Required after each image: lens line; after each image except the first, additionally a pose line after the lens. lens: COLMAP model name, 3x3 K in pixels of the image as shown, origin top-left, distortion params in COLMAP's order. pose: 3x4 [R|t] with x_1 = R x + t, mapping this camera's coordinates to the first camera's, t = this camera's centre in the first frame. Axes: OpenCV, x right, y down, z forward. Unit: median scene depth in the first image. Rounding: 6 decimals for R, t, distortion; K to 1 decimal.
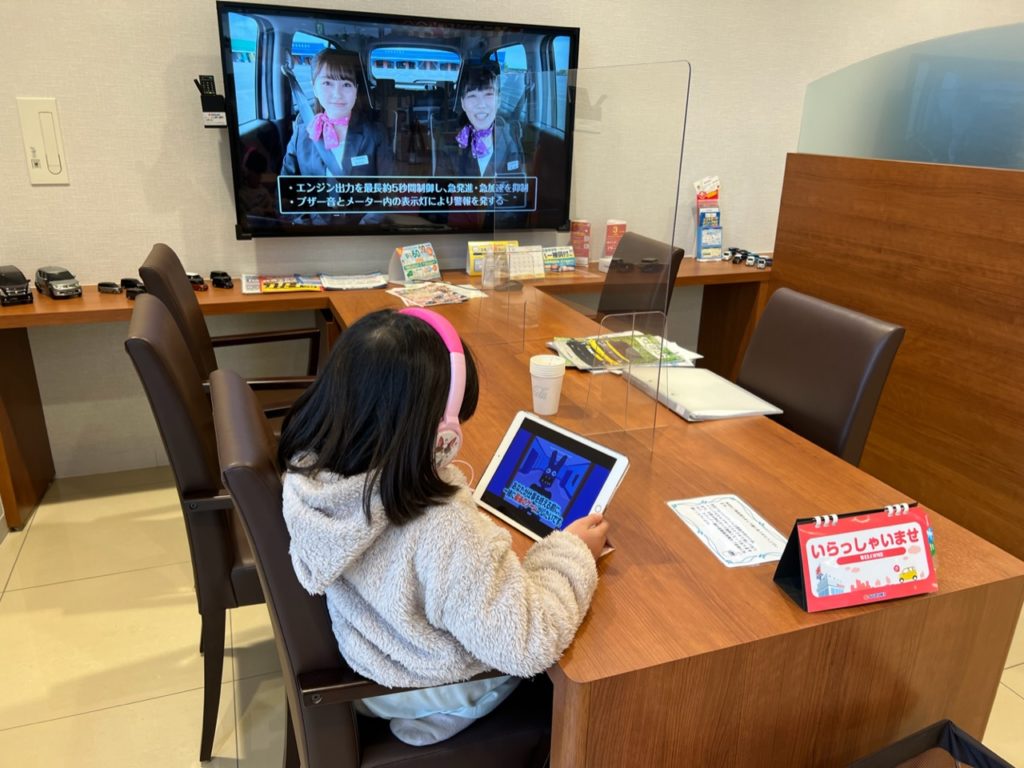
lens RADIAL K [[763.5, 0, 512.0], [0, 763.5, 384.0], [0, 0, 1]] dist [0.003496, -0.037694]
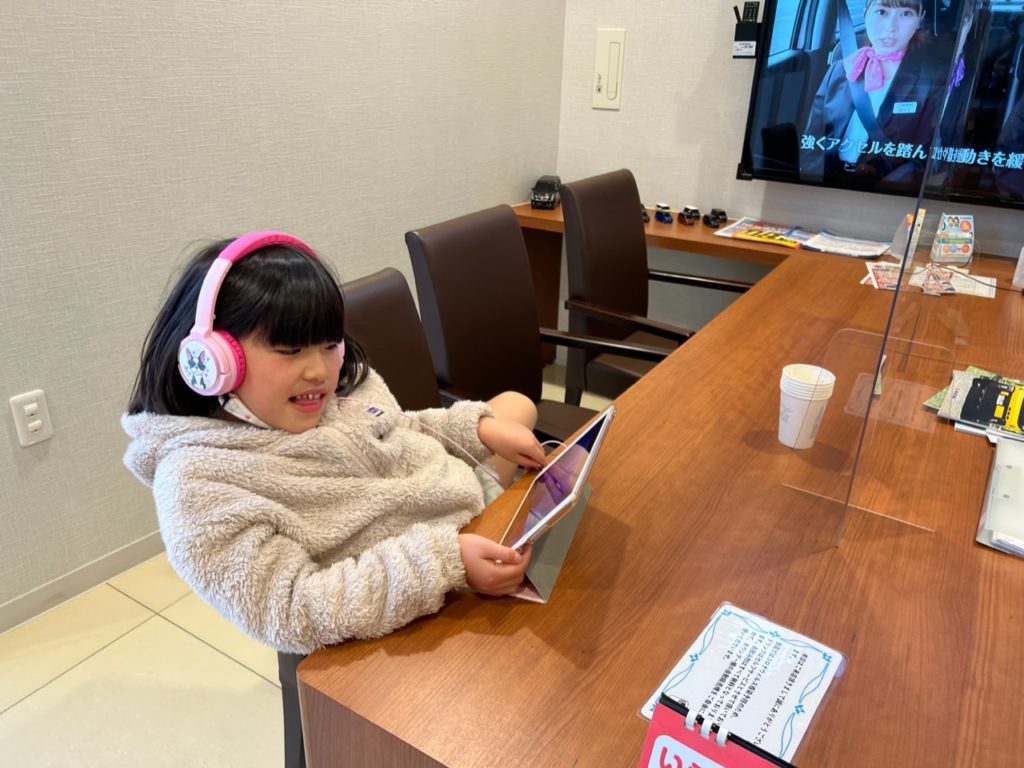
lens RADIAL K [[763.5, 0, 512.0], [0, 763.5, 384.0], [0, 0, 1]] dist [0.003496, -0.037694]
pose [[0.591678, 0.315169, -0.742014, 0.272874], [-0.263275, 0.945490, 0.191661, -0.057461], [0.761973, 0.081952, 0.642402, 0.200723]]
